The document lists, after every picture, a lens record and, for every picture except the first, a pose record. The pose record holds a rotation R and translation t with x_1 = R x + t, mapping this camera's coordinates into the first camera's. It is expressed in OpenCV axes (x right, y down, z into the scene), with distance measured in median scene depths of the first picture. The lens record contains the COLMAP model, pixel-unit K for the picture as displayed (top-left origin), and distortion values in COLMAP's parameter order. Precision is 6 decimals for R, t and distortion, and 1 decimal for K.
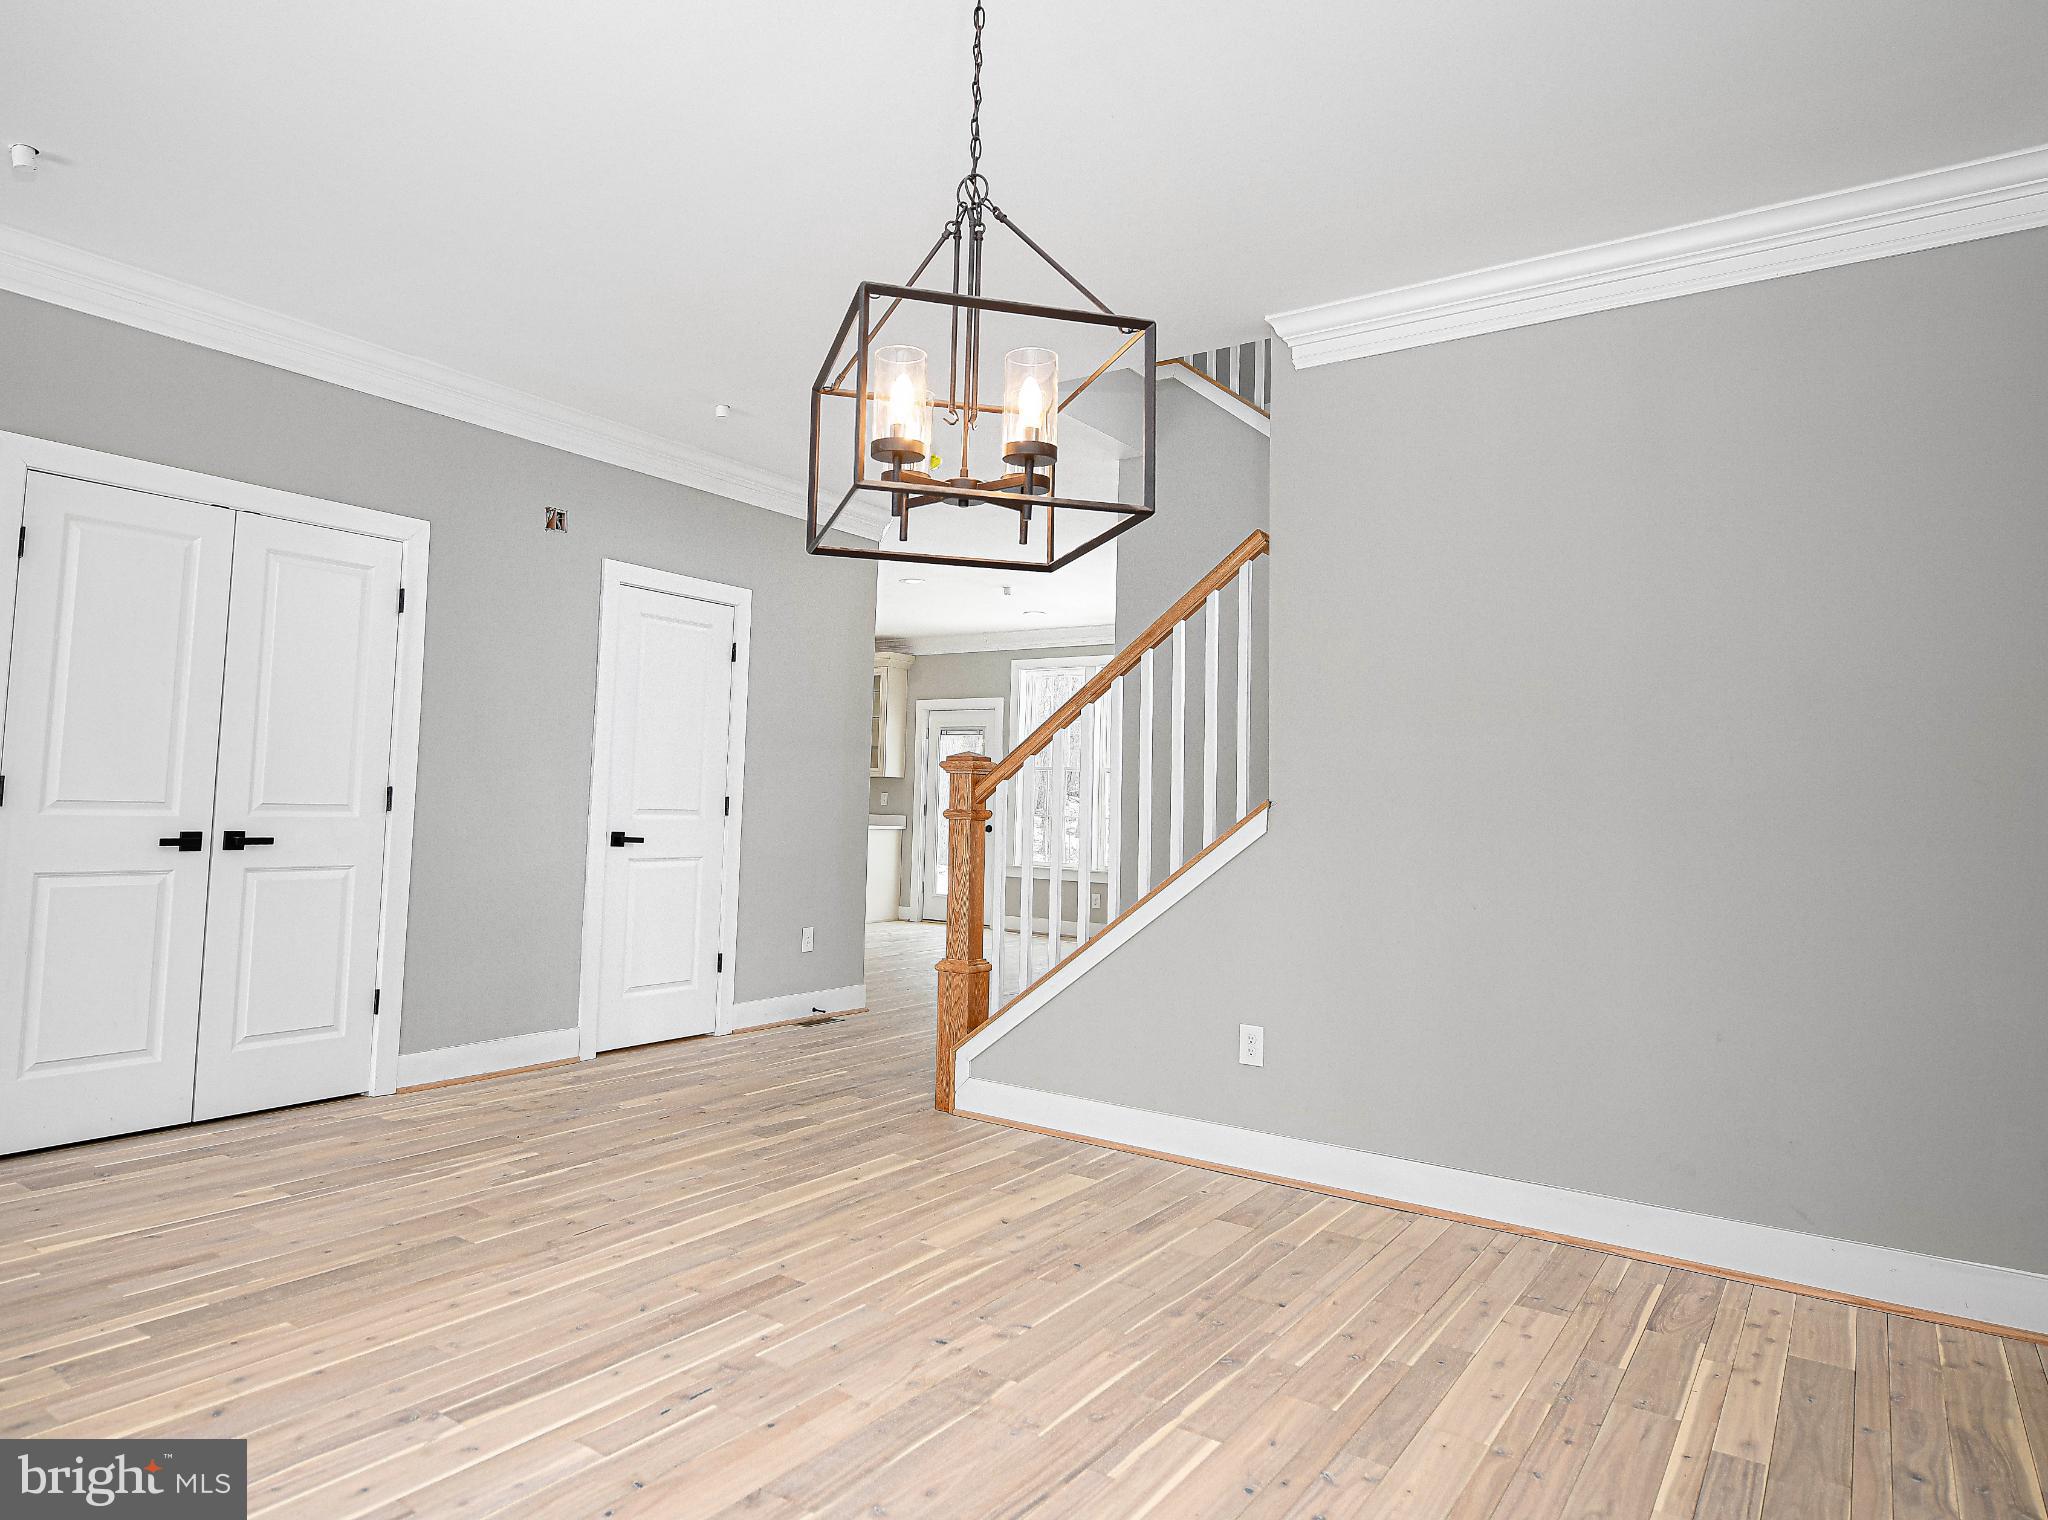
lens RADIAL K [[1265.7, 0, 935.6], [0, 1265.7, 700.8], [0, 0, 1]] dist [-0.003294, -0.001228]
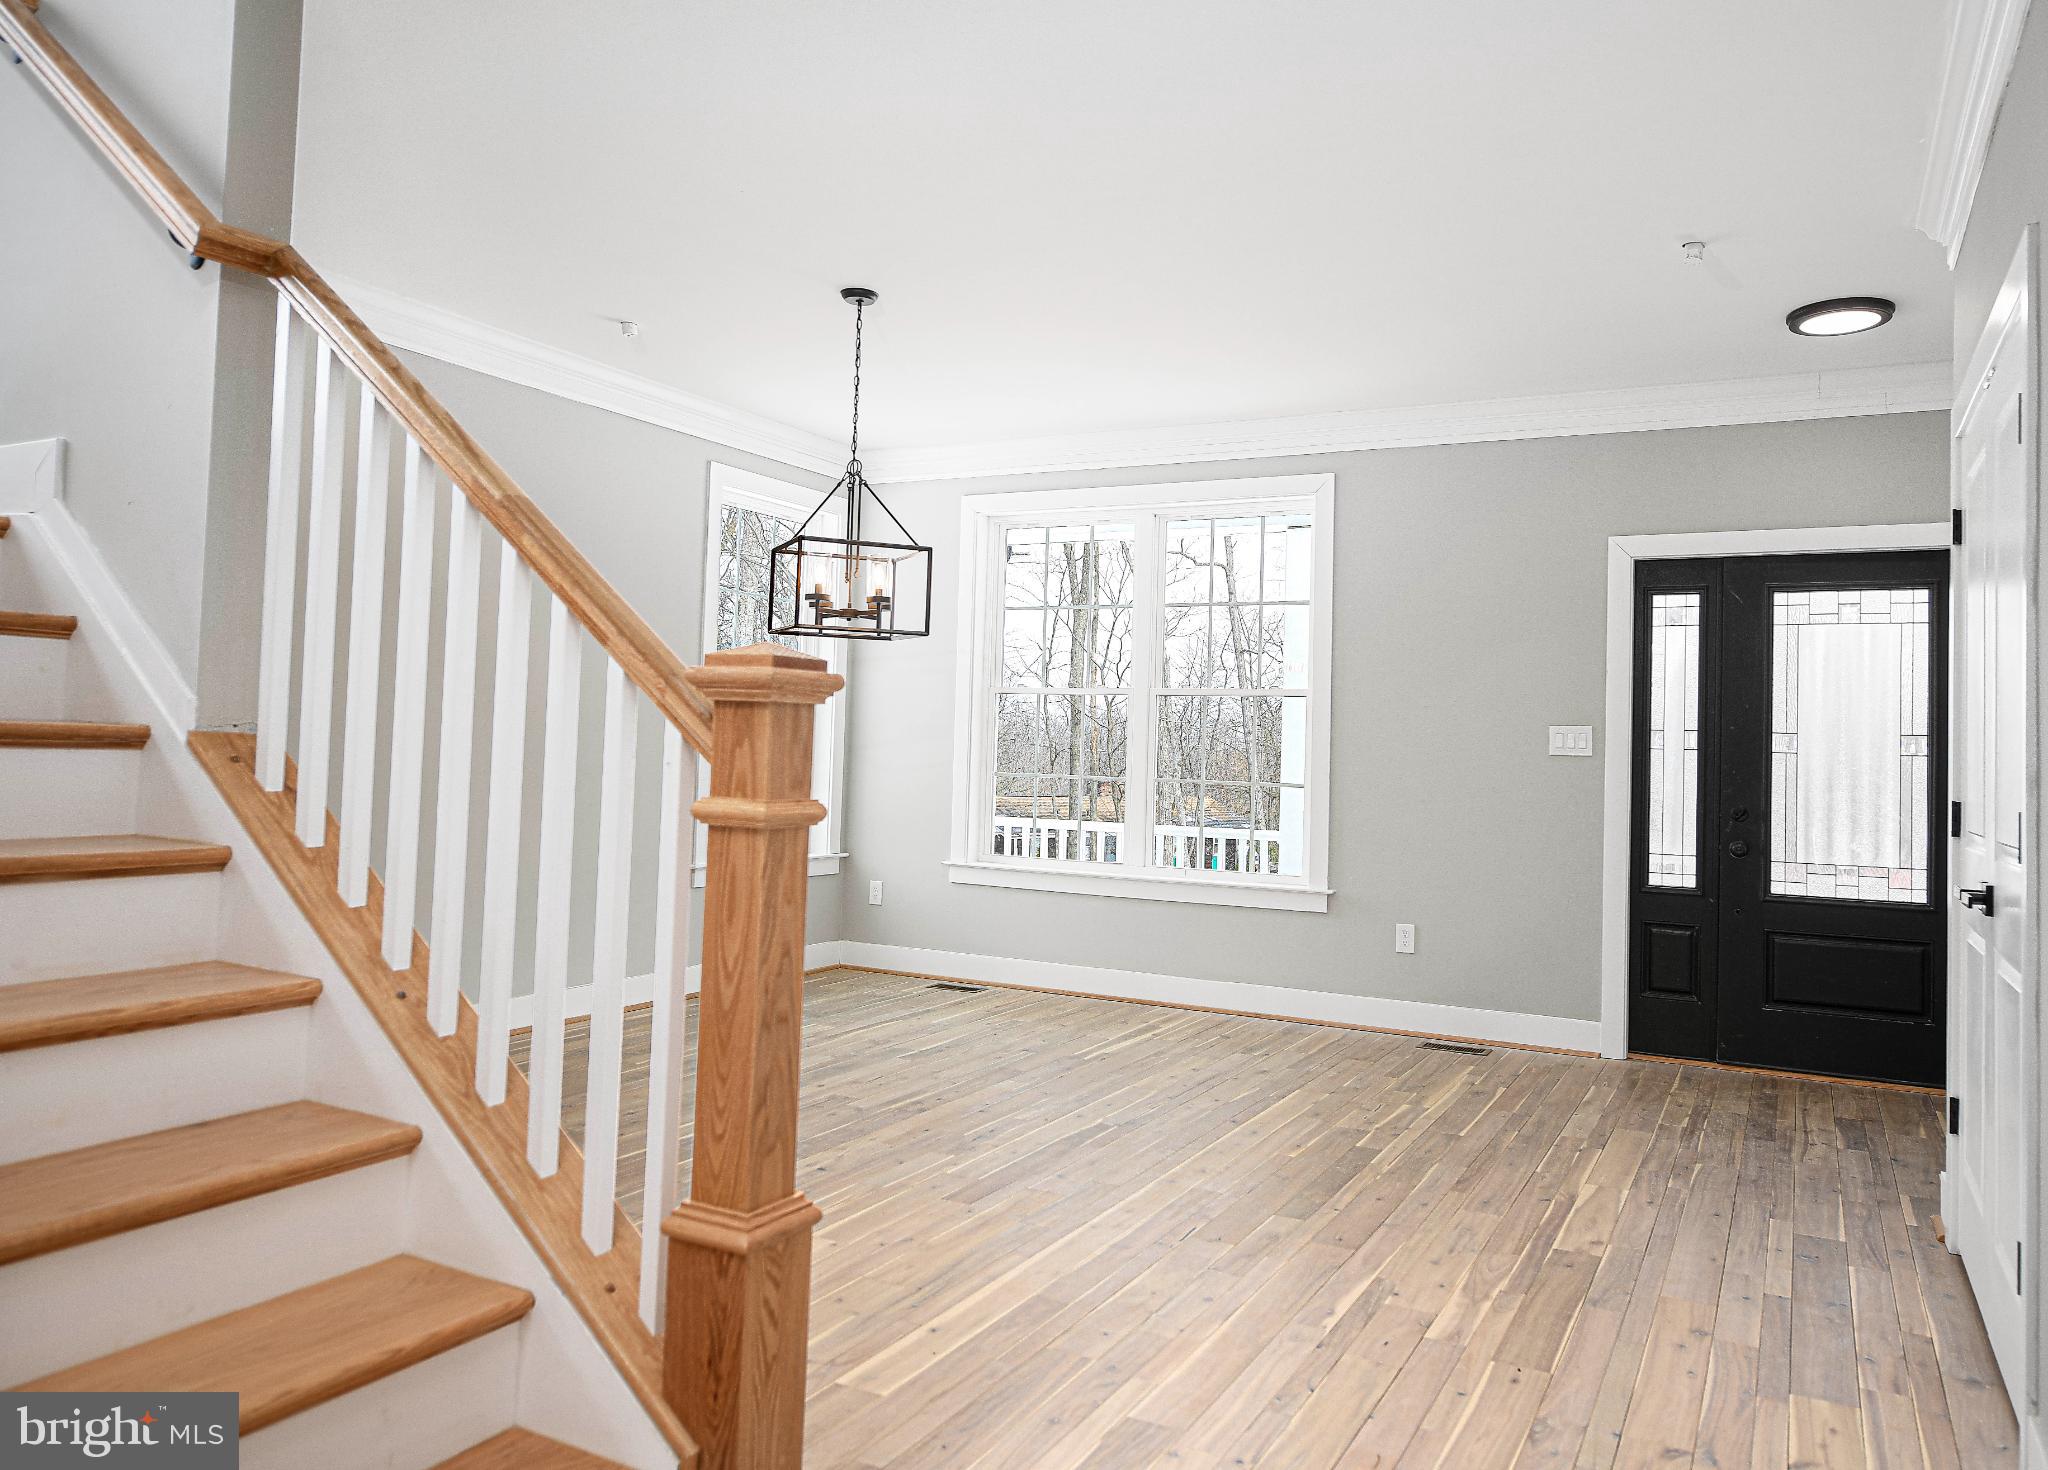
lens RADIAL K [[1393.9, 0, 1081.1], [0, 1393.9, 699.9], [0, 0, 1]] dist [0.001377, 0.000603]
pose [[-0.985376, -0.064729, -0.157621, -0.001122], [-0.045788, 0.991600, -0.120969, 0.164371], [0.164127, -0.111983, -0.980062, 2.259082]]
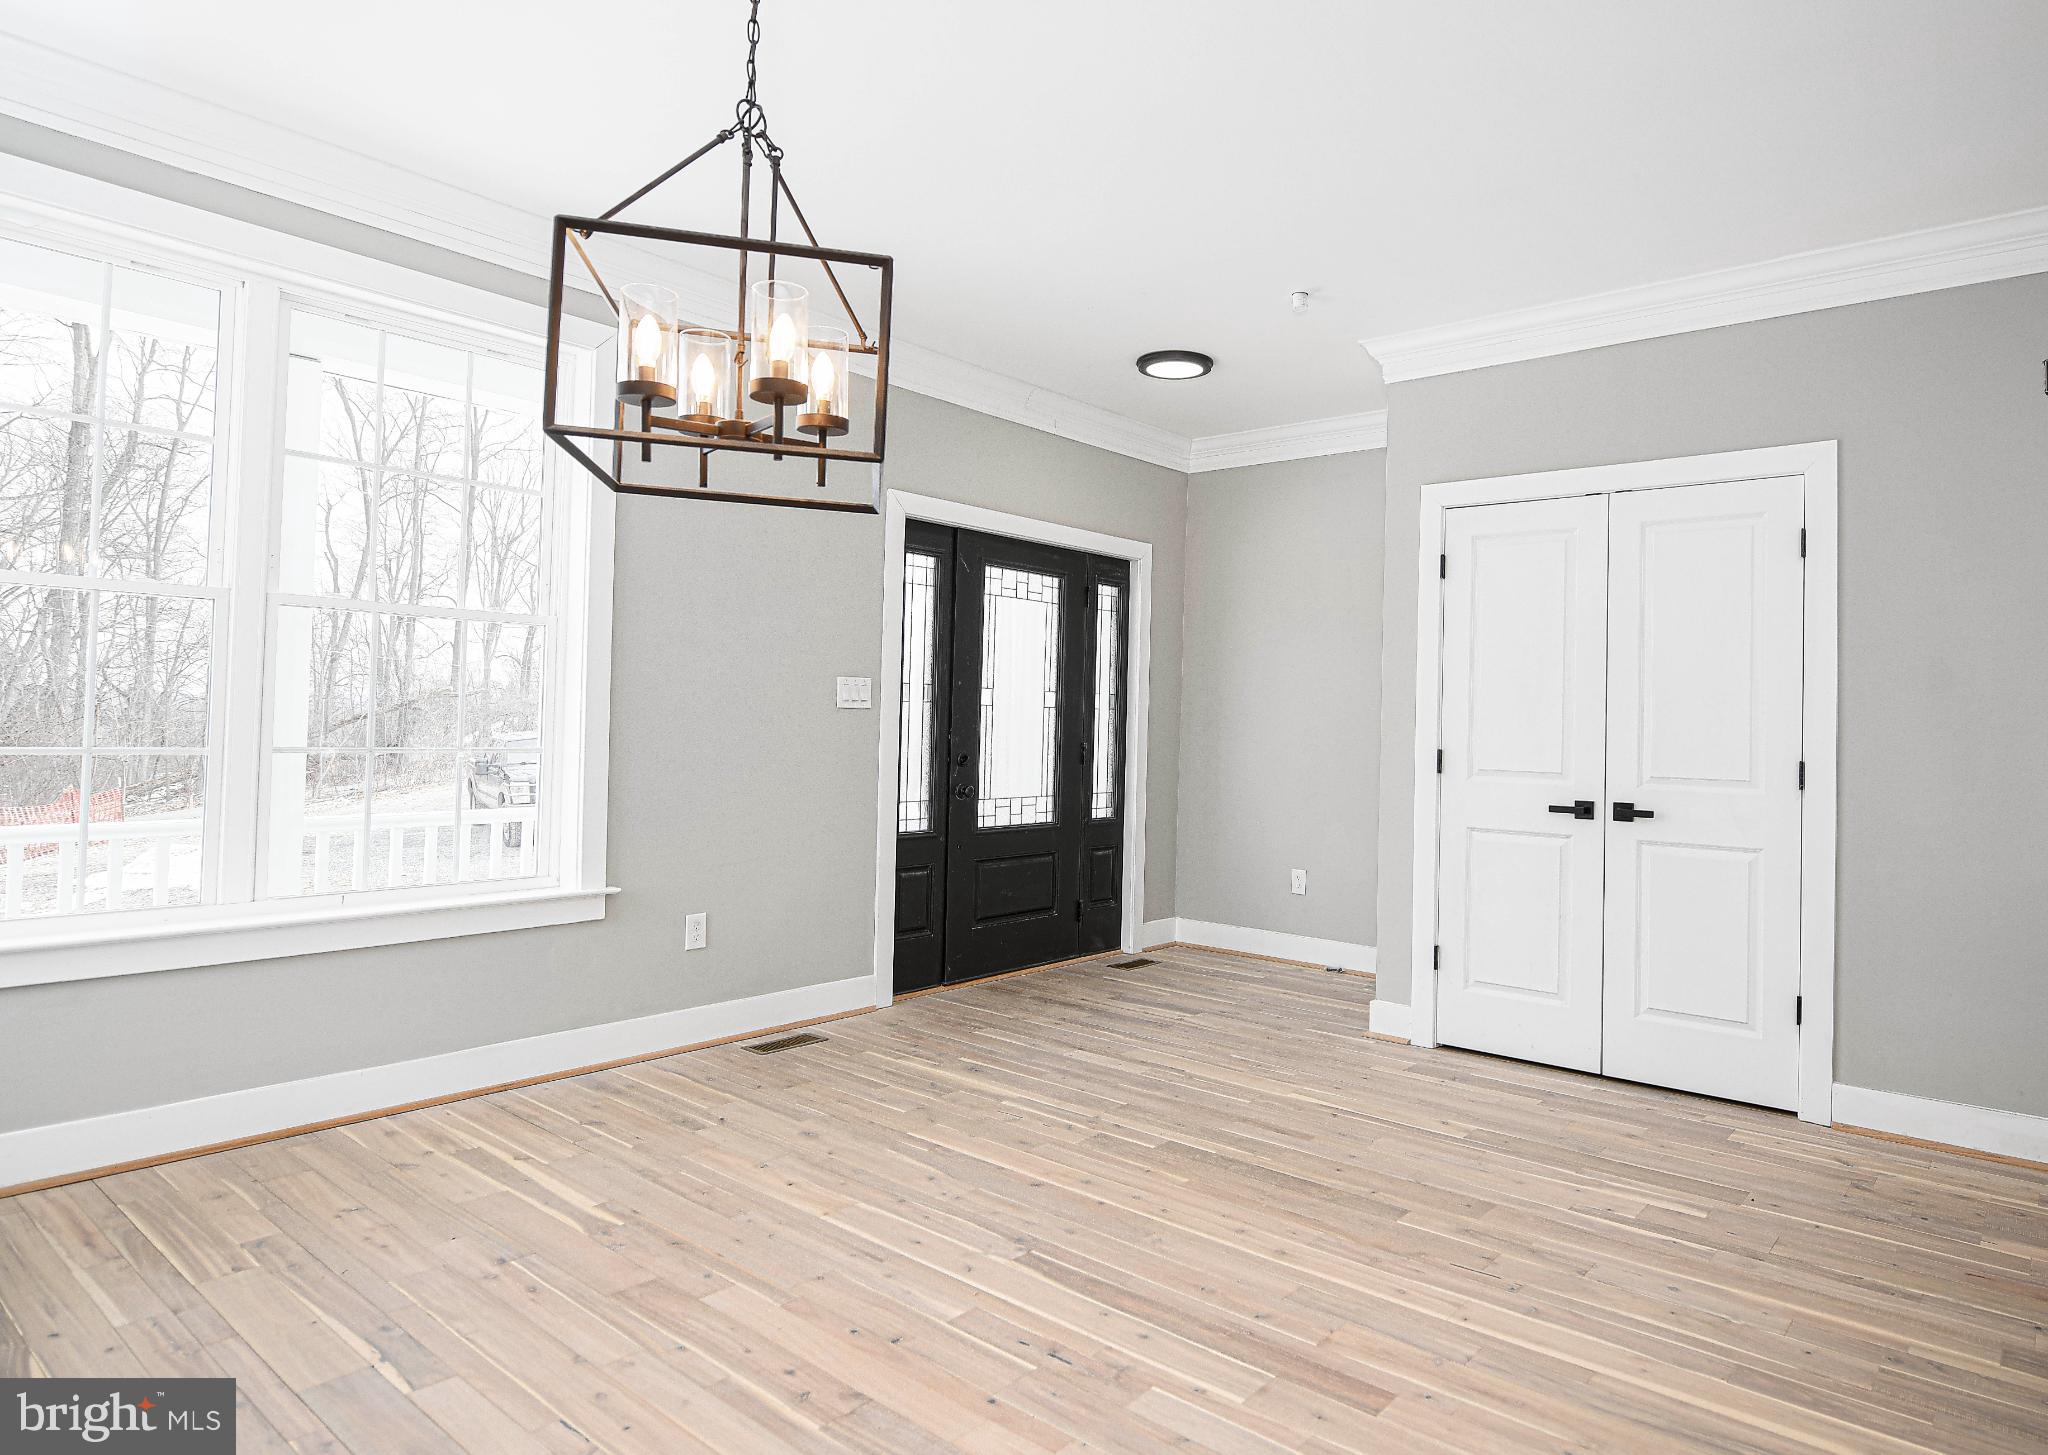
lens RADIAL K [[1215.2, 0, 1130.9], [0, 1215.2, 693.4], [0, 0, 1]] dist [-0.004290, -0.000574]
pose [[-0.033802, -0.055534, -0.997884, 0.631484], [0.053056, 0.996947, -0.057279, 0.069737], [0.998019, -0.054880, -0.030752, 0.892772]]
